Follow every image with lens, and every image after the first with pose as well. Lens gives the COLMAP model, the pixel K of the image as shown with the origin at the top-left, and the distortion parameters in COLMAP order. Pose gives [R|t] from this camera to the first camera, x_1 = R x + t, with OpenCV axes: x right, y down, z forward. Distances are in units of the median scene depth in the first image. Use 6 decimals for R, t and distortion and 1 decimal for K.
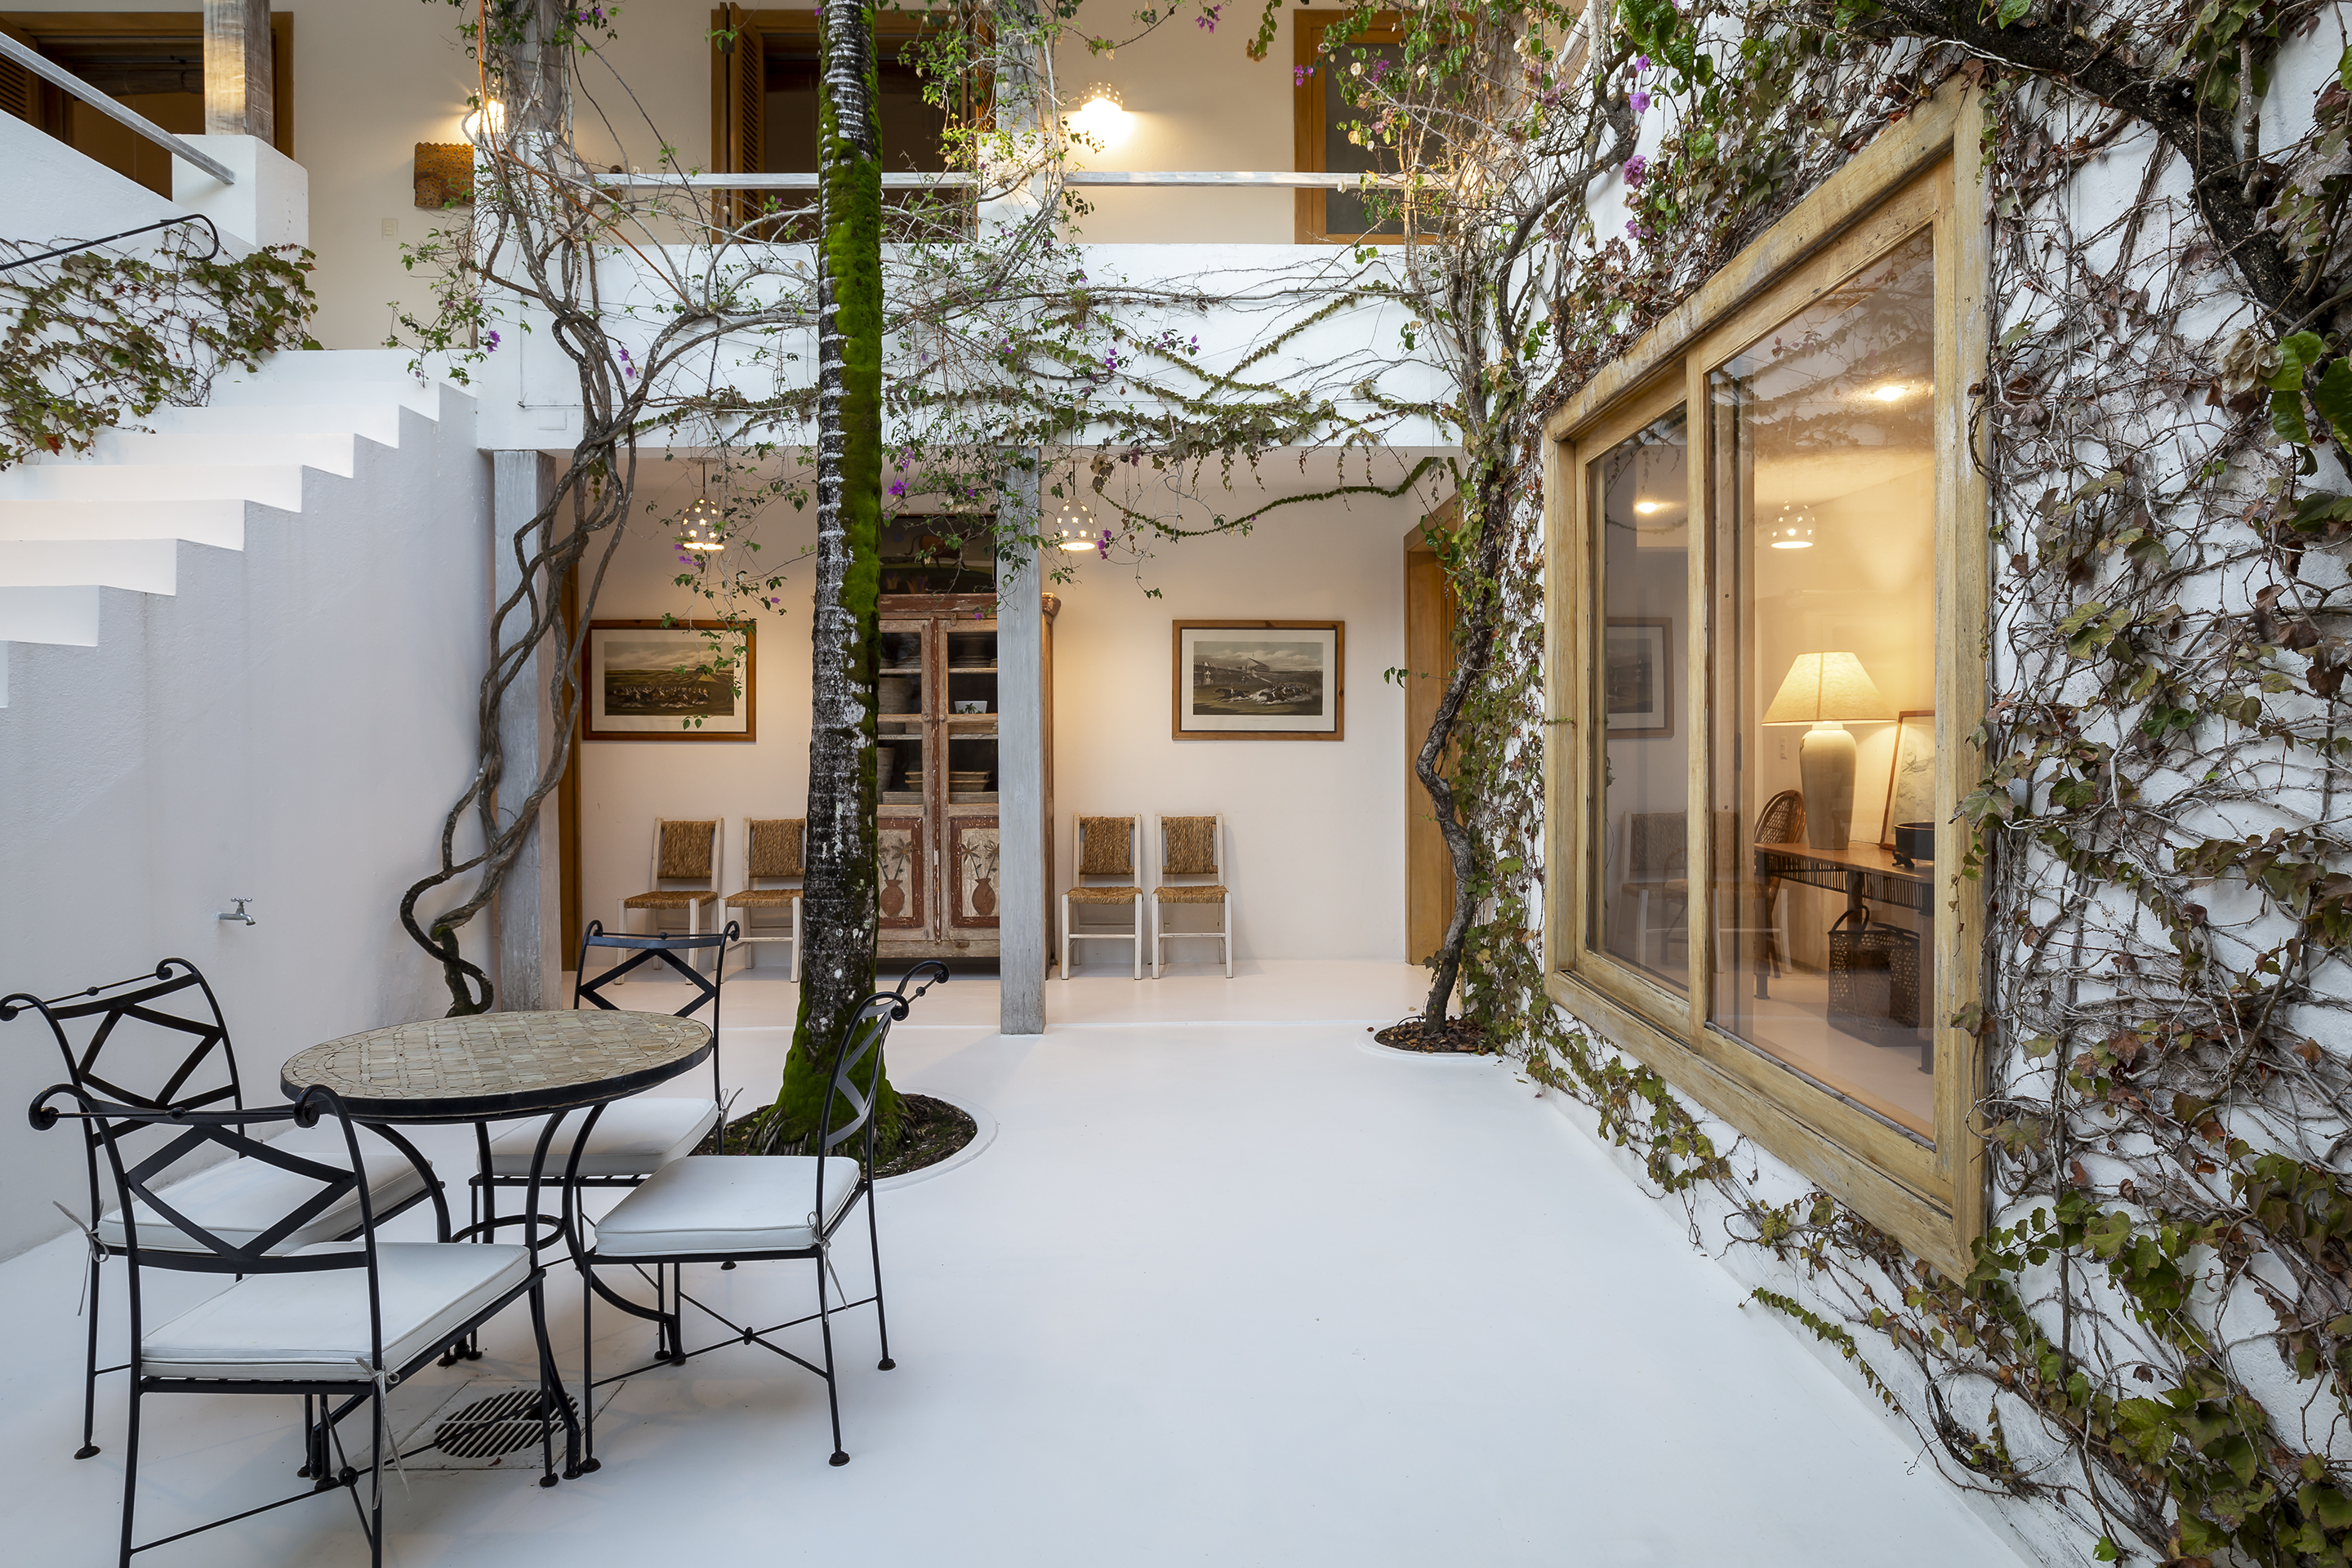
lens RADIAL K [[1336.8, 0, 1188.0], [0, 1336.8, 765.8], [0, 0, 1]] dist [-0.021343, 0.002887]
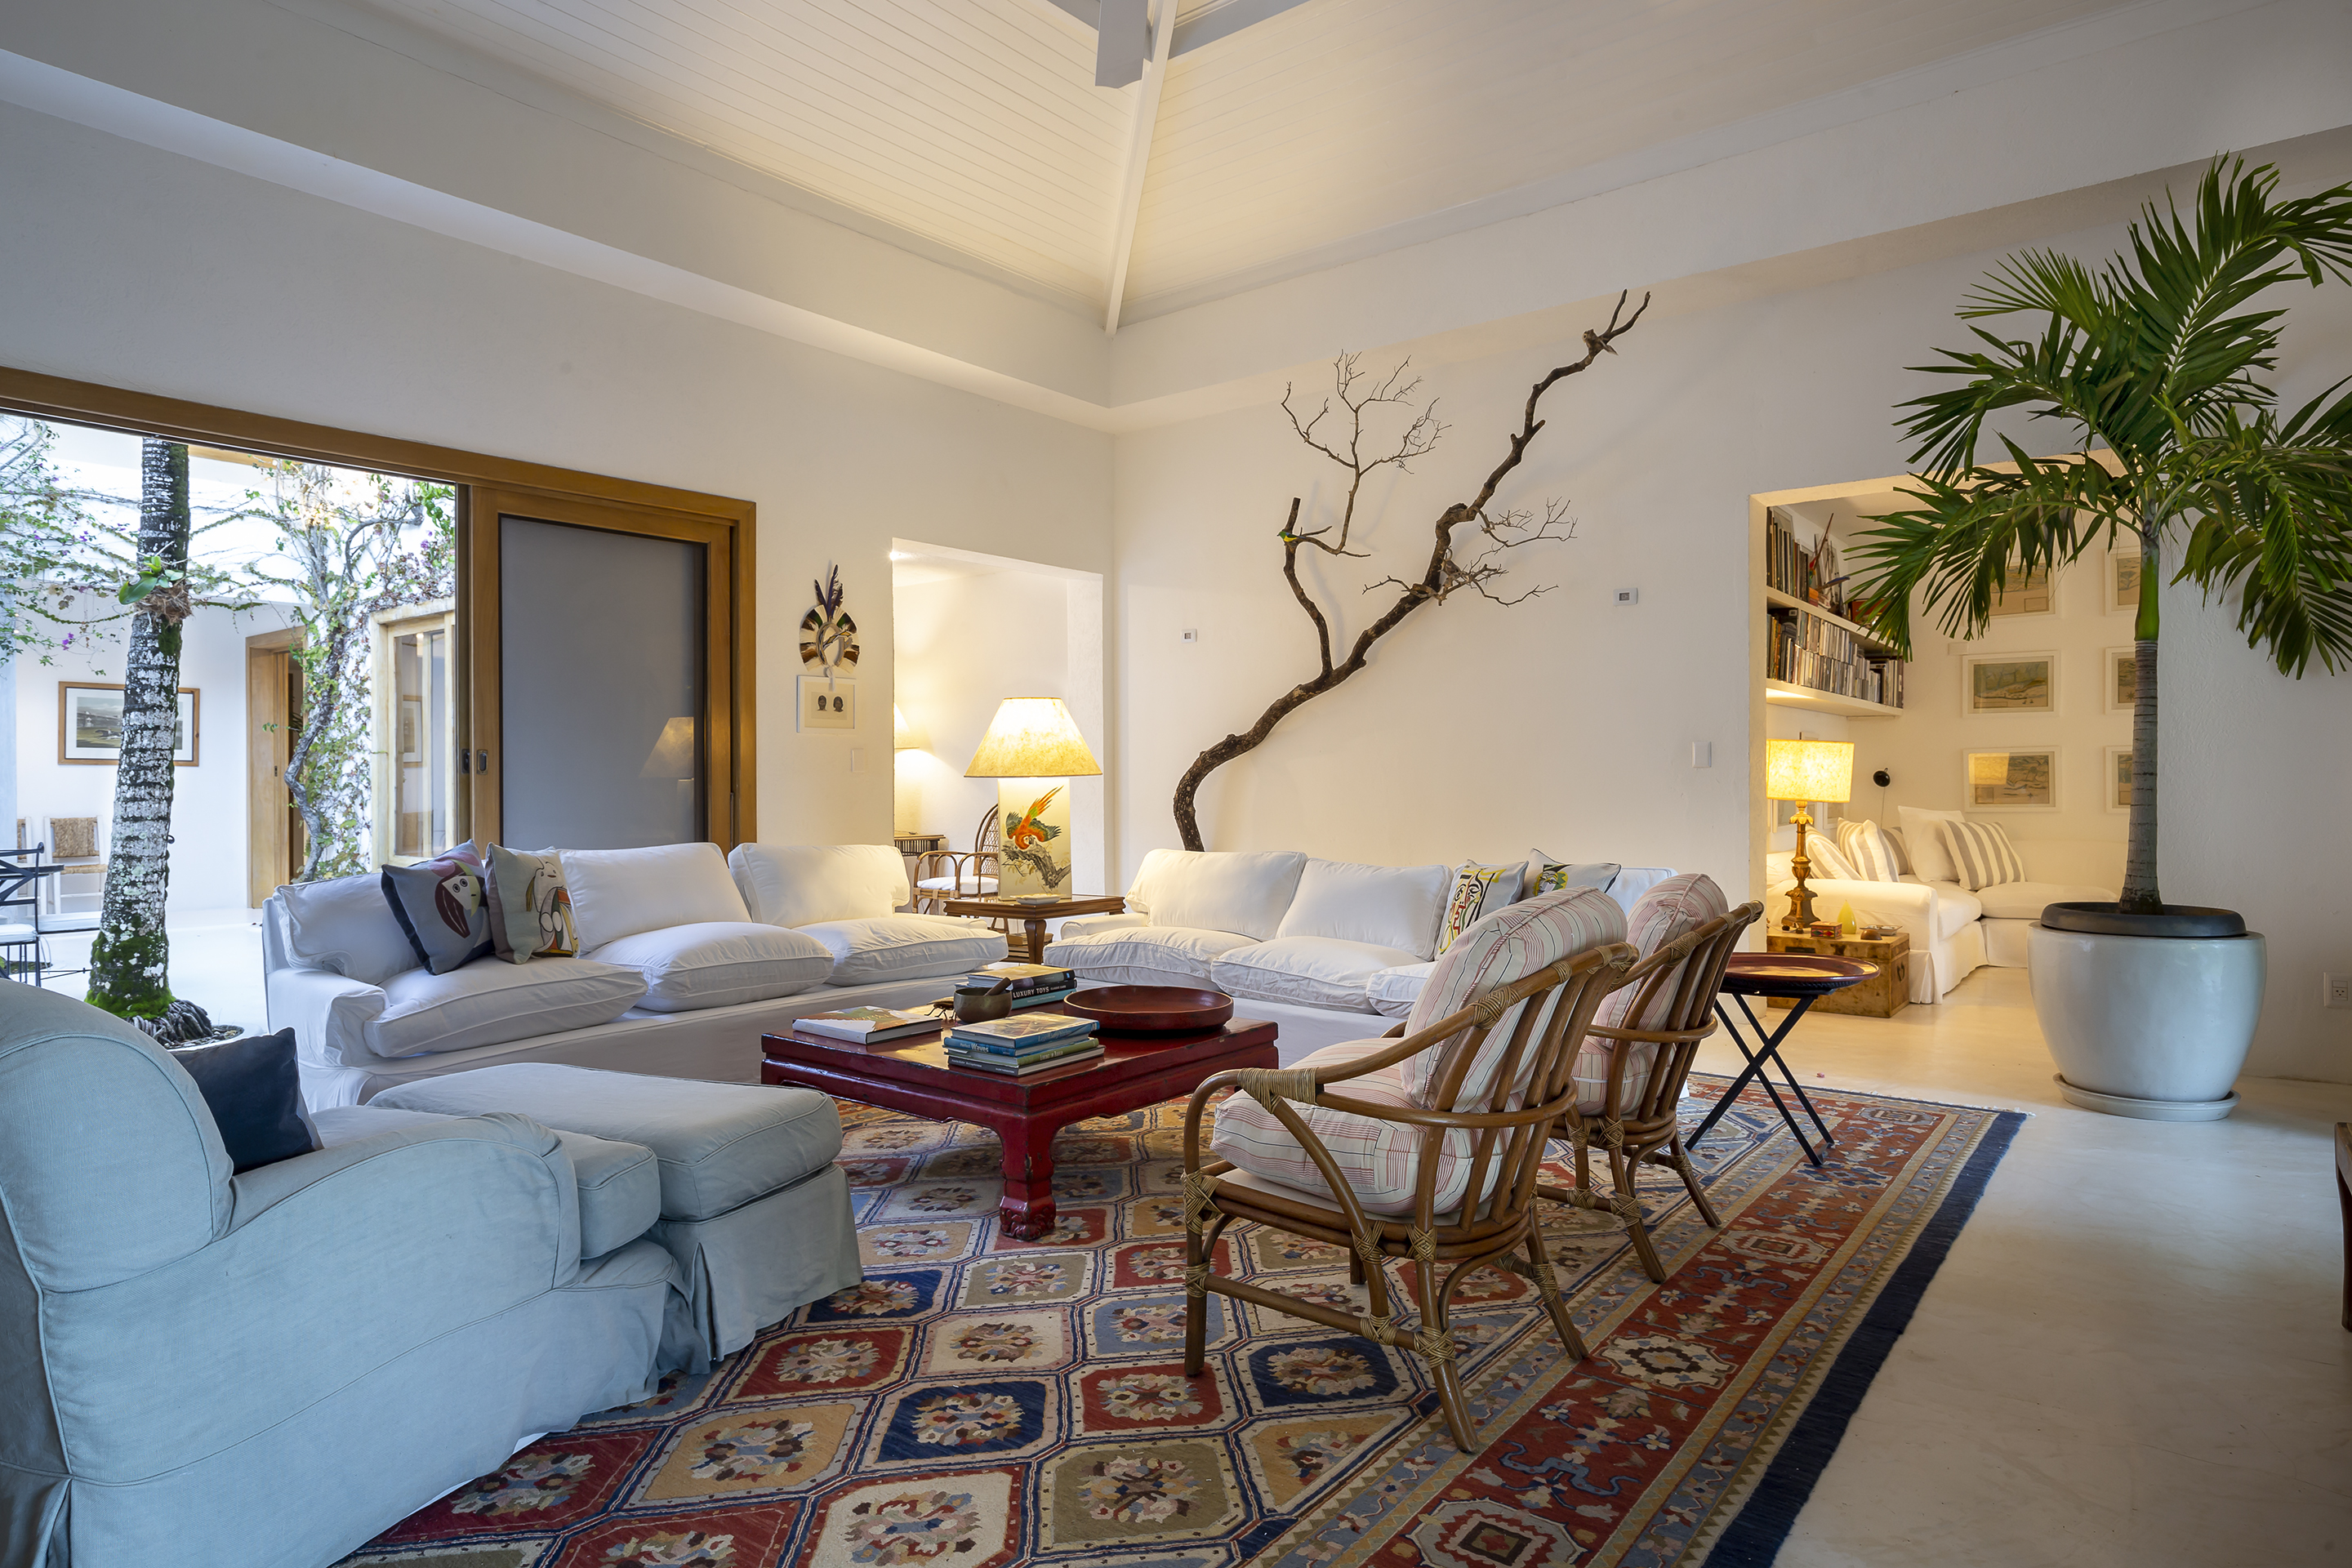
lens RADIAL K [[1336.8, 0, 1185.0], [0, 1336.8, 785.9], [0, 0, 1]] dist [-0.021343, 0.002887]
pose [[0.634813, 0.005346, 0.772647, -0.444094], [0.016126, 0.999667, -0.020166, 0.068327], [-0.772498, 0.025261, 0.634515, -1.099624]]
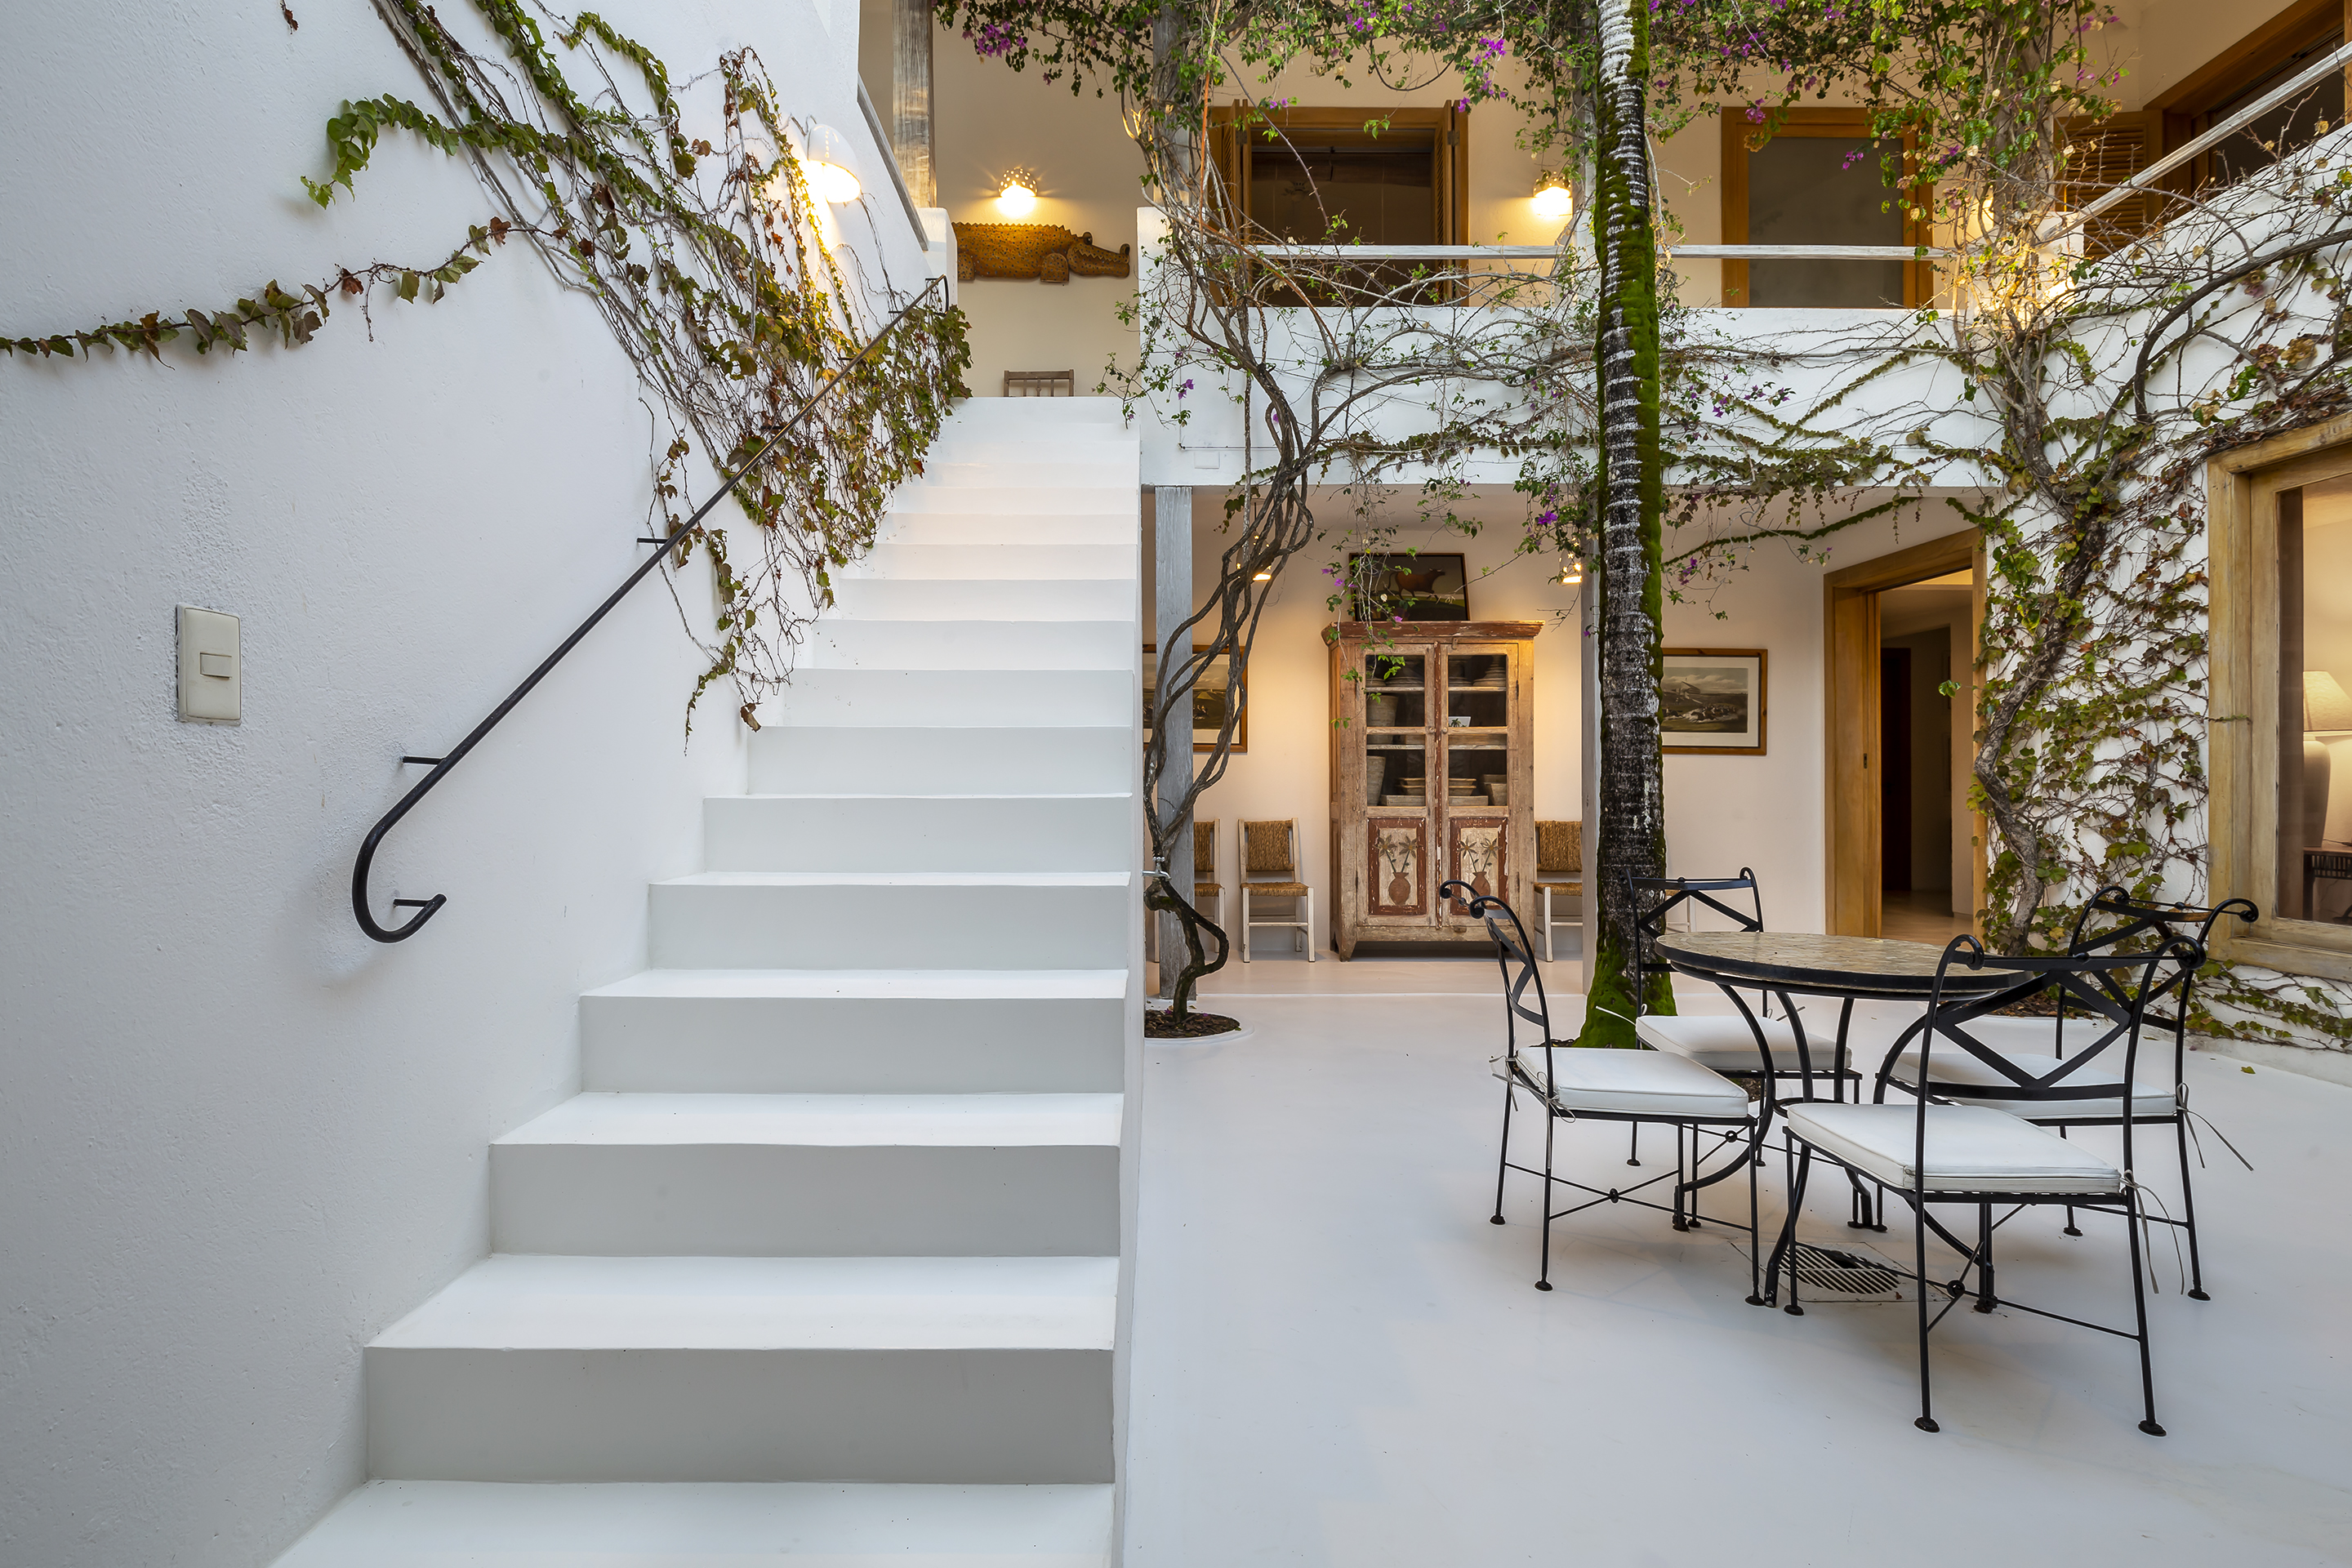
lens RADIAL K [[1203.5, 0, 1167.2], [0, 1203.5, 794.8], [0, 0, 1]] dist [-0.000629, -0.002451]
pose [[0.999787, 0.007596, -0.019180, -0.486011], [-0.007830, 0.999896, -0.012143, 0.040710], [0.019085, 0.012291, 0.999742, -0.032585]]
